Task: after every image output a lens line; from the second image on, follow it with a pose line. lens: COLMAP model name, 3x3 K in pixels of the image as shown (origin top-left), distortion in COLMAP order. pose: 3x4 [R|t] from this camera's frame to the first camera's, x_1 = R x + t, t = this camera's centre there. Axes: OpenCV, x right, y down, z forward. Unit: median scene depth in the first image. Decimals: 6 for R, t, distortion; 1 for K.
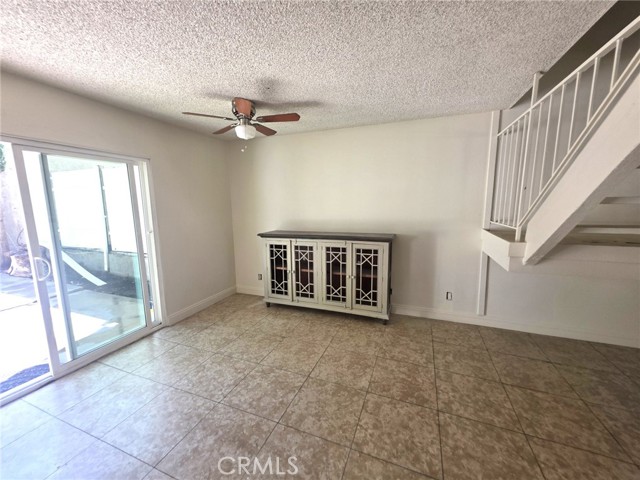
lens RADIAL K [[256.3, 0, 320.0], [0, 256.3, 240.6], [0, 0, 1]] dist [0.001246, 0.000503]
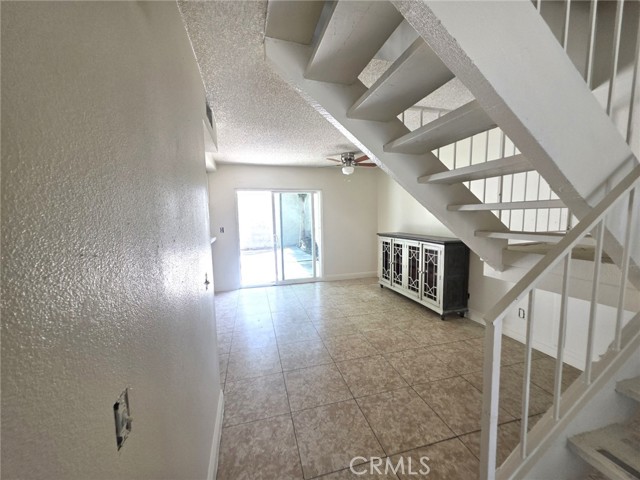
lens RADIAL K [[256.3, 0, 319.2], [0, 256.3, 241.4], [0, 0, 1]] dist [0.001246, 0.000503]
pose [[0.593274, 0.079956, -0.801020, 0.881840], [-0.098919, 0.994755, 0.026030, 0.016362], [0.798900, 0.063793, 0.598071, -0.120011]]
